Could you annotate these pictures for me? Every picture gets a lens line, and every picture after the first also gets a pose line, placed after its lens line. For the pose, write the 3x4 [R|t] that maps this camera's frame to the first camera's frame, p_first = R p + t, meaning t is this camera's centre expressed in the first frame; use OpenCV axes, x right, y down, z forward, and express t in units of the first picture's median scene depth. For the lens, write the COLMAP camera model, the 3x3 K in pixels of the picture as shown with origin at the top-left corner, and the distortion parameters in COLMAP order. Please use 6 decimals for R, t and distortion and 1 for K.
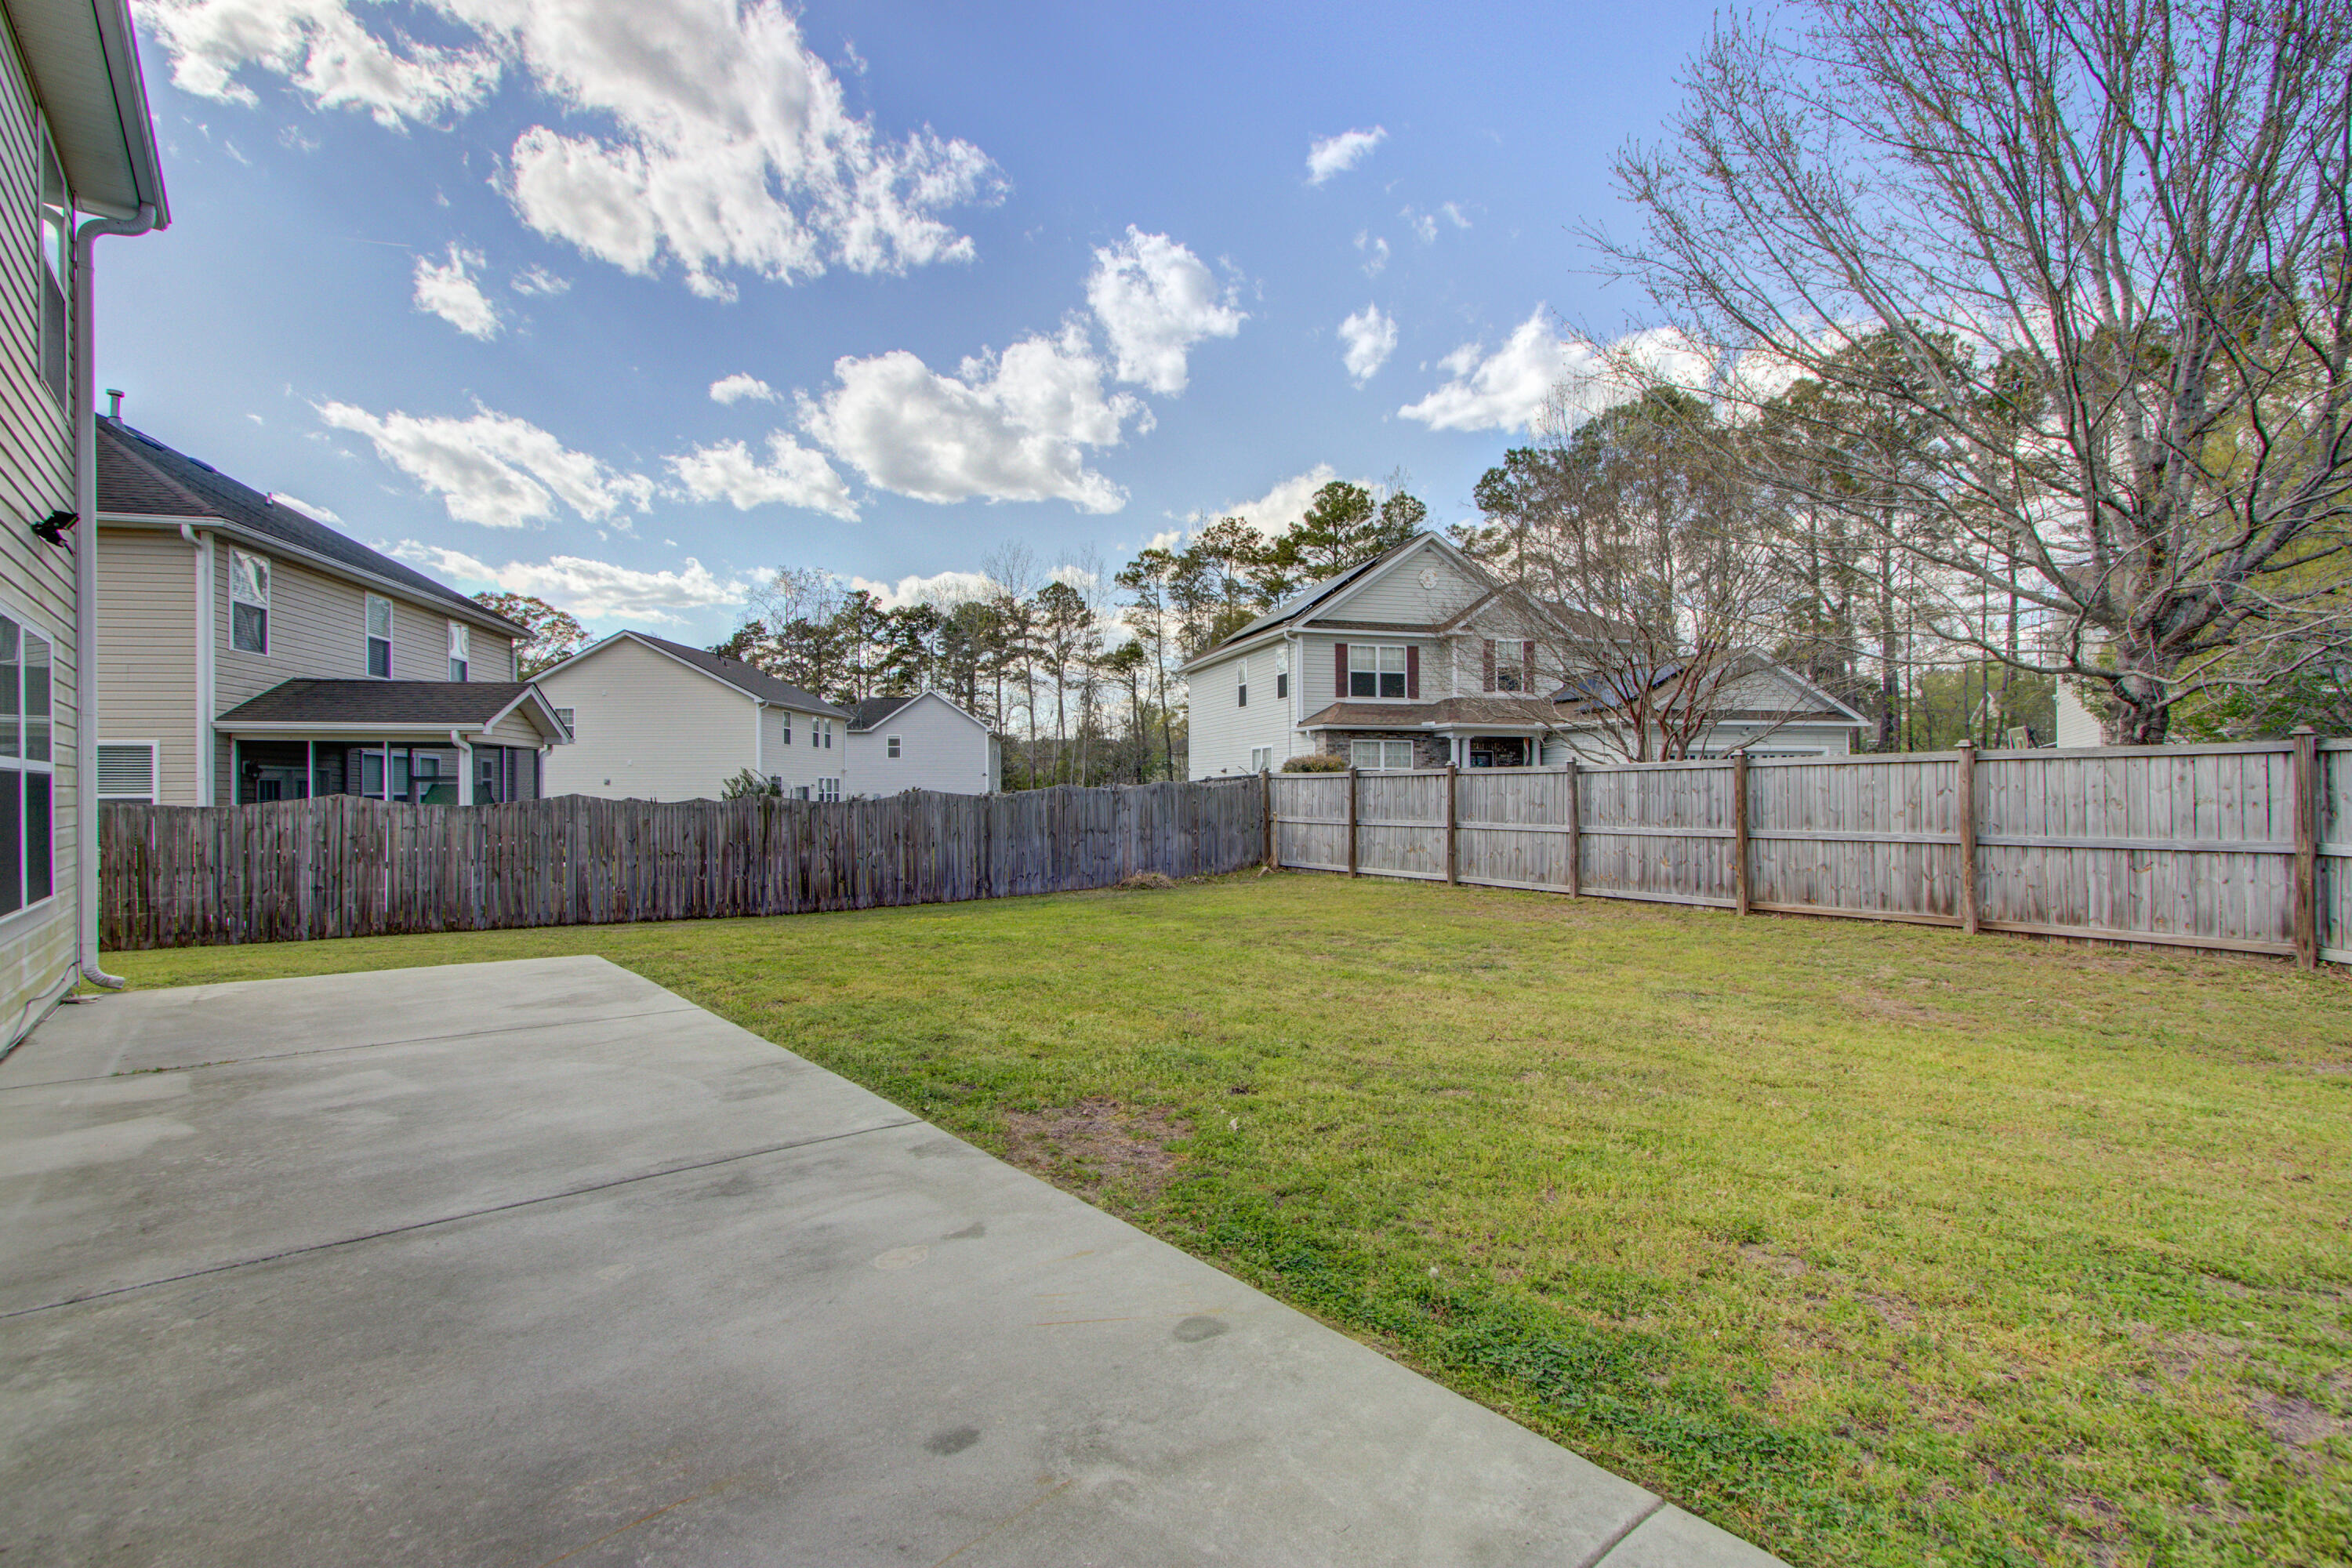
lens RADIAL K [[1088.4, 0, 1176.0], [0, 1088.4, 784.0], [0, 0, 1]] dist [0.000851, 0.000030]
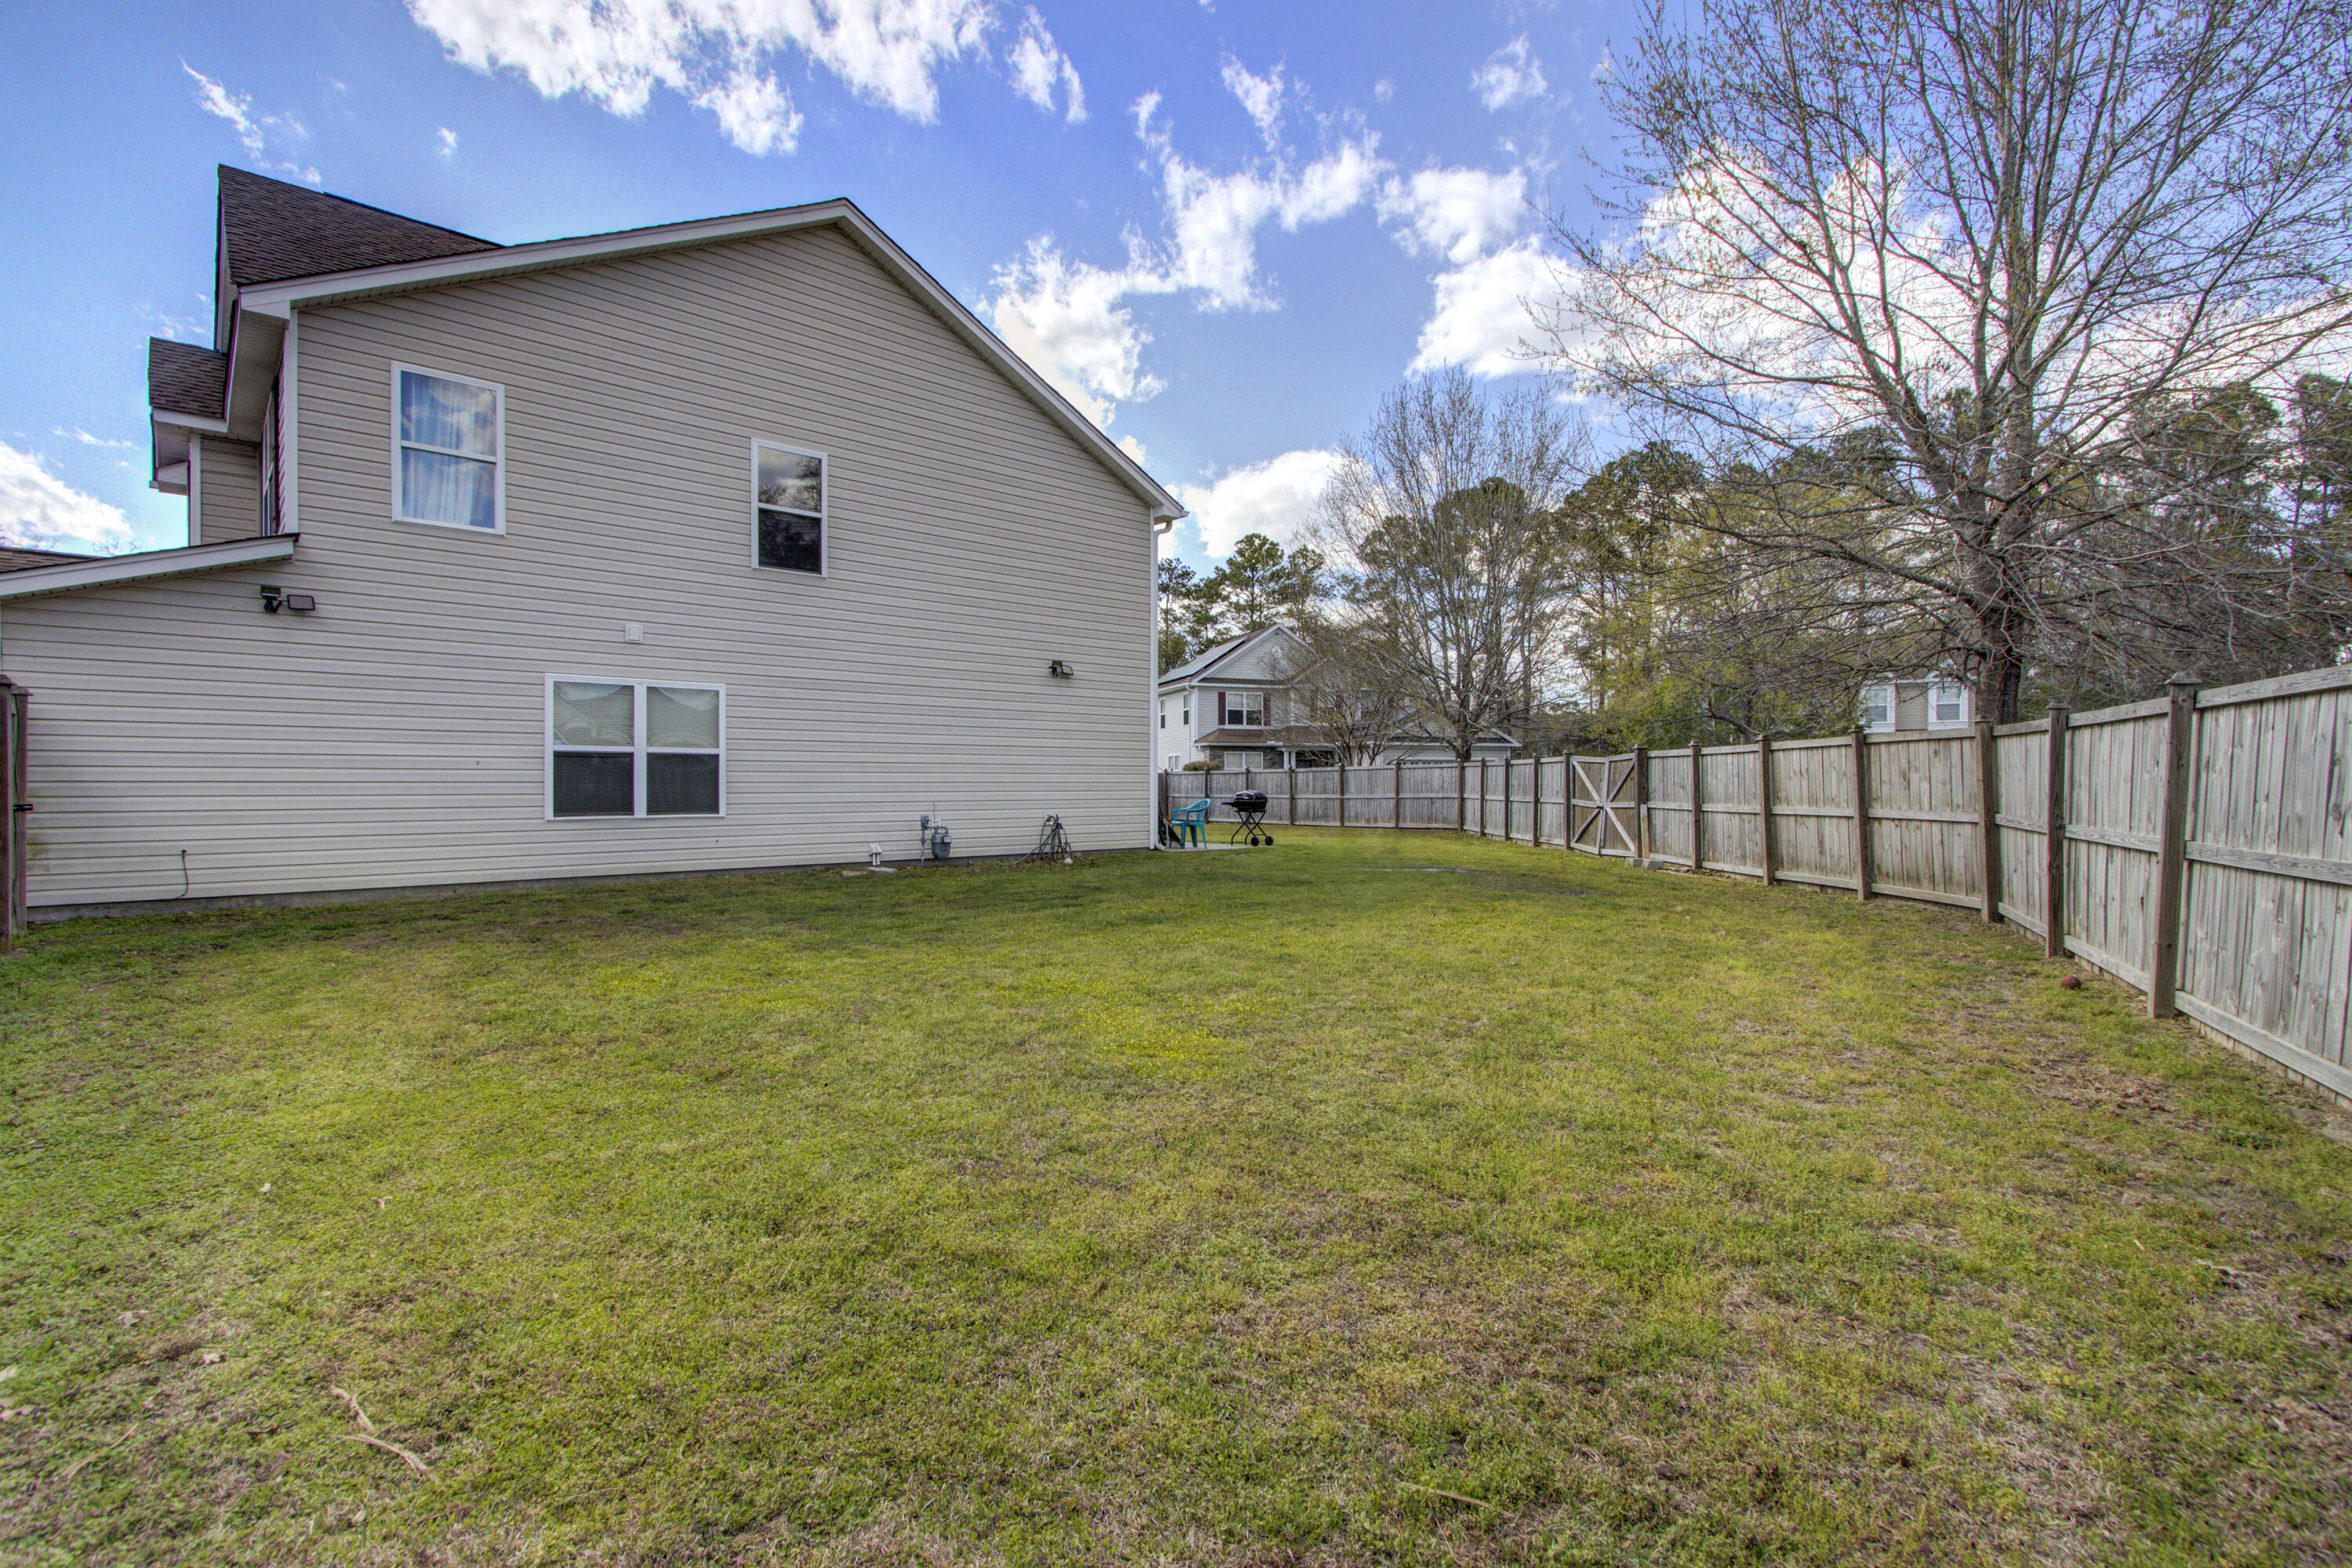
lens RADIAL K [[1088.4, 0, 1176.0], [0, 1088.4, 784.0], [0, 0, 1]] dist [0.000851, 0.000030]
pose [[0.998763, 0.005057, 0.049464, 0.001520], [-0.005128, 0.999986, 0.001312, 0.002619], [-0.049457, -0.001564, 0.998775, -0.247741]]
